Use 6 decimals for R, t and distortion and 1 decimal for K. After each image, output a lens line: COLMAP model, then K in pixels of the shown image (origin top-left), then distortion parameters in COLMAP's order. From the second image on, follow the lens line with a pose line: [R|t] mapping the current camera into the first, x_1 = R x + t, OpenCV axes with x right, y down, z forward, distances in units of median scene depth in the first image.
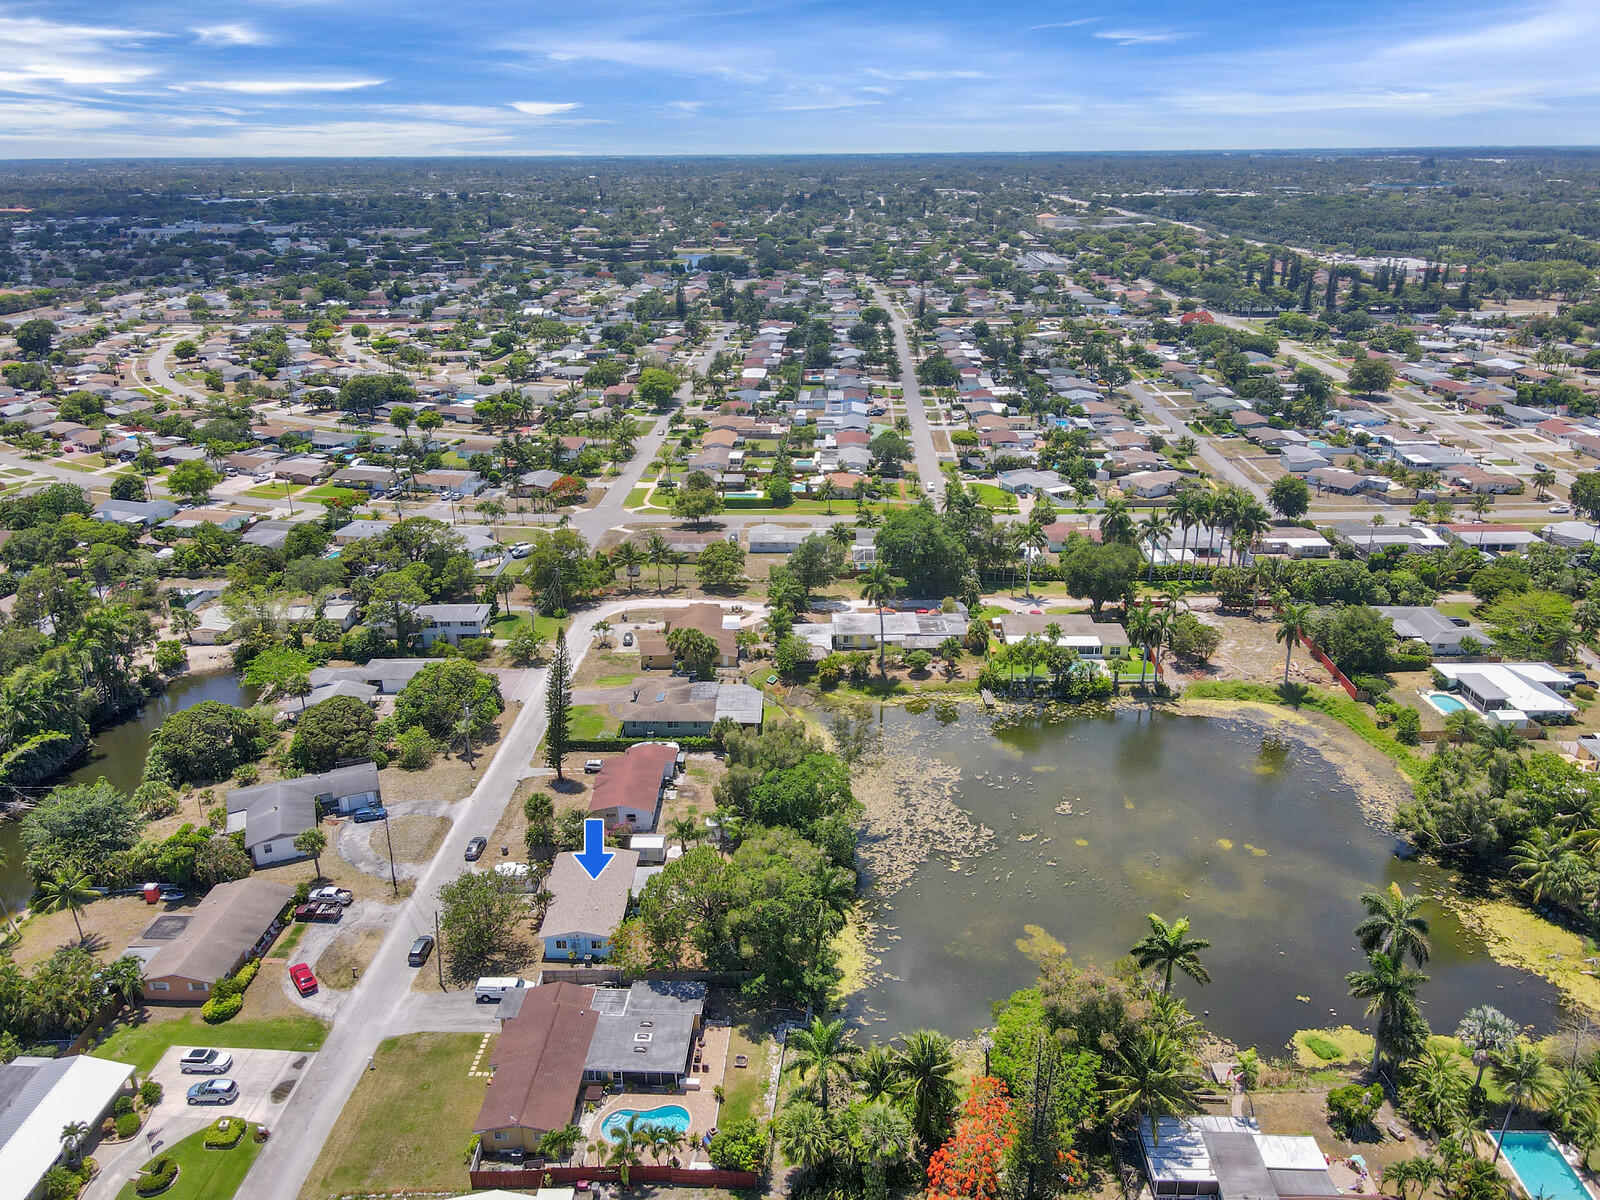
lens RADIAL K [[1183.6, 0, 795.5], [0, 1183.6, 592.3], [0, 0, 1]] dist [0.006625, 0.011690]
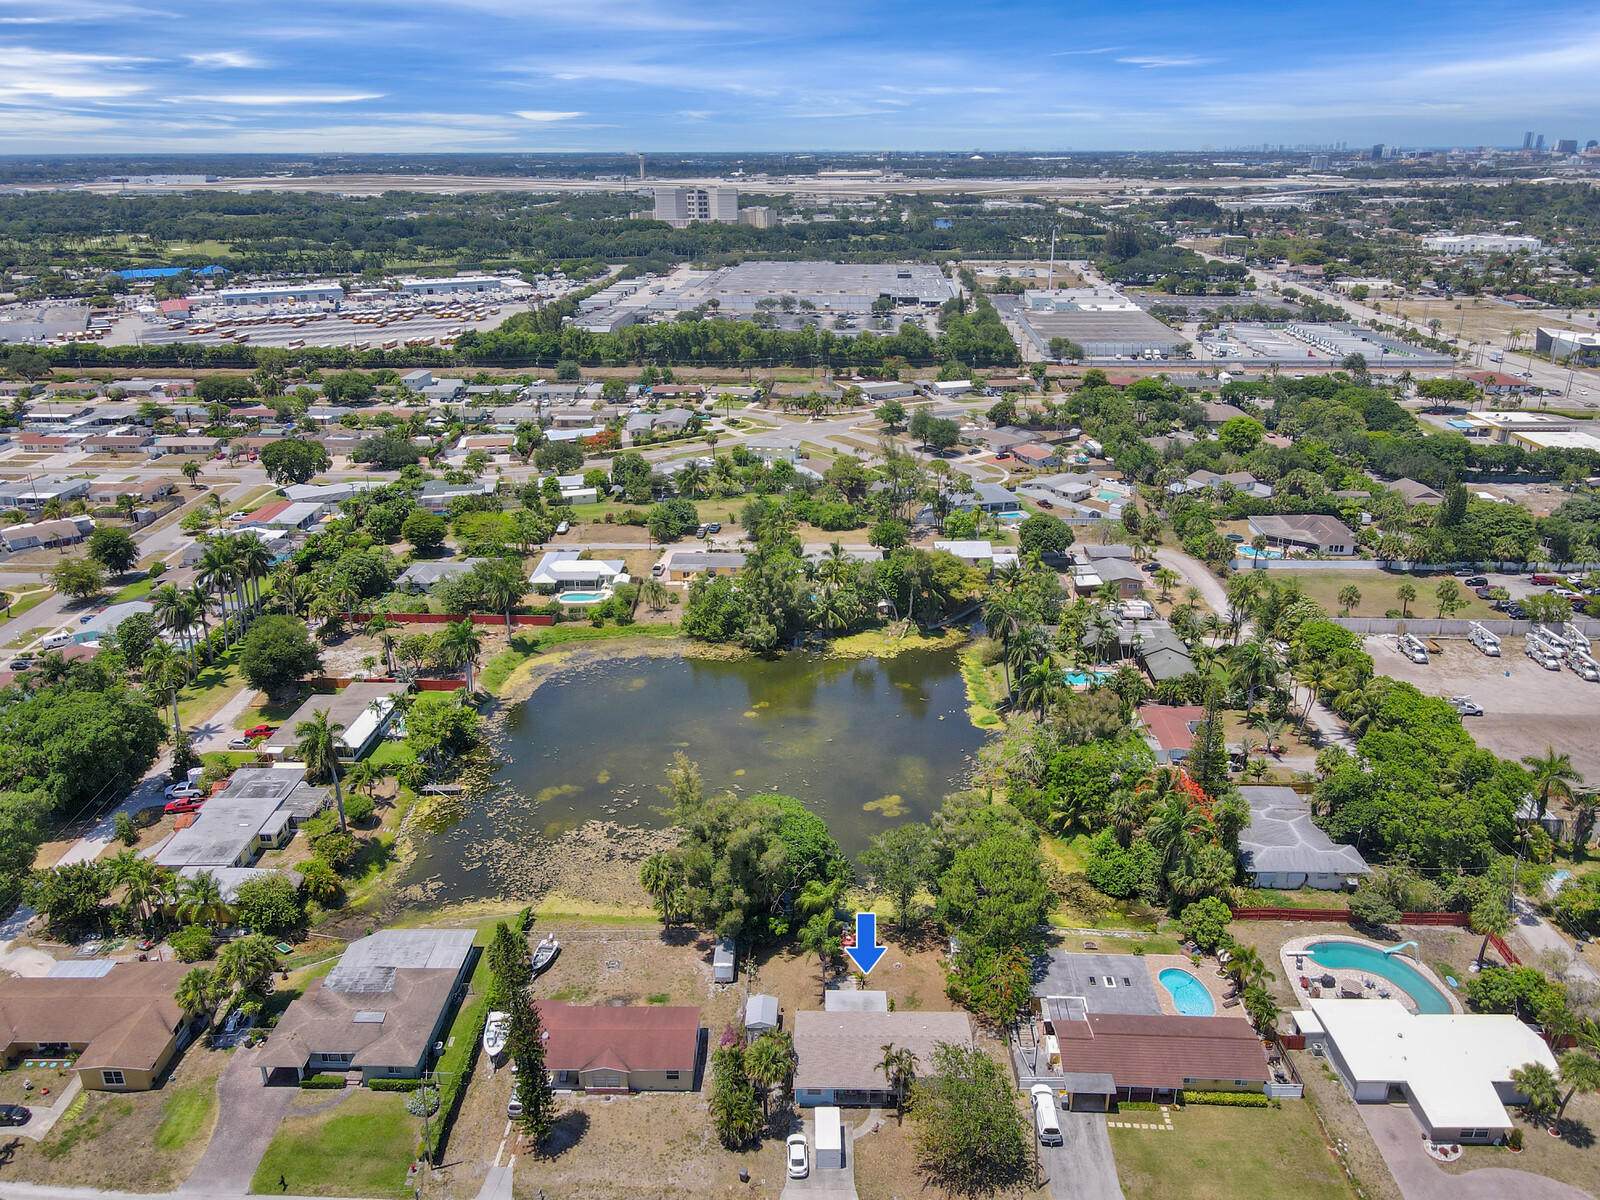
lens RADIAL K [[1183.6, 0, 795.5], [0, 1183.6, 592.3], [0, 0, 1]] dist [0.006625, 0.011690]
pose [[0.009446, -0.347614, 0.937590, -0.602609], [0.358624, 0.876435, 0.321327, -0.224227], [-0.933434, 0.333207, 0.132942, 0.600910]]
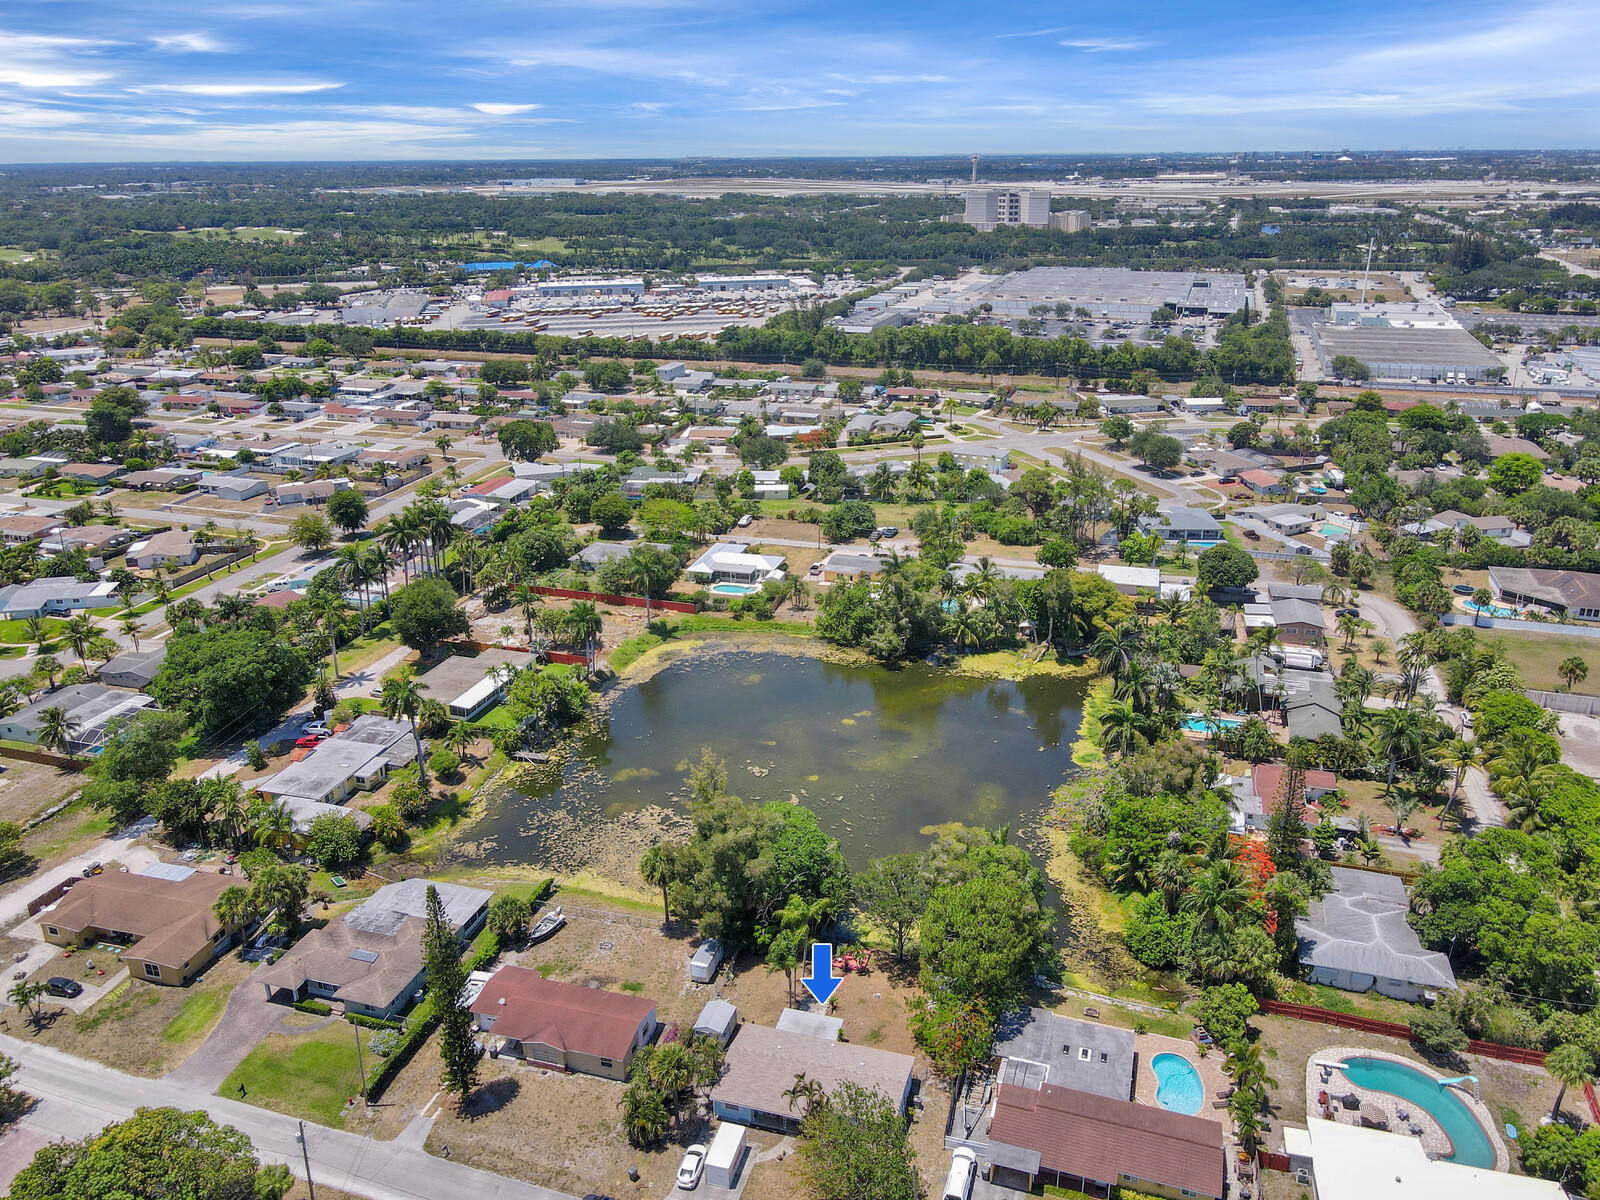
lens RADIAL K [[1182.7, 0, 800.0], [0, 1182.7, 600.0], [0, 0, 1]] dist [0.000092, 0.033894]
pose [[0.277174, -0.337412, 0.899626, -0.563729], [0.346267, 0.908472, 0.234045, -0.163032], [-0.896255, 0.246639, 0.368640, 0.453563]]
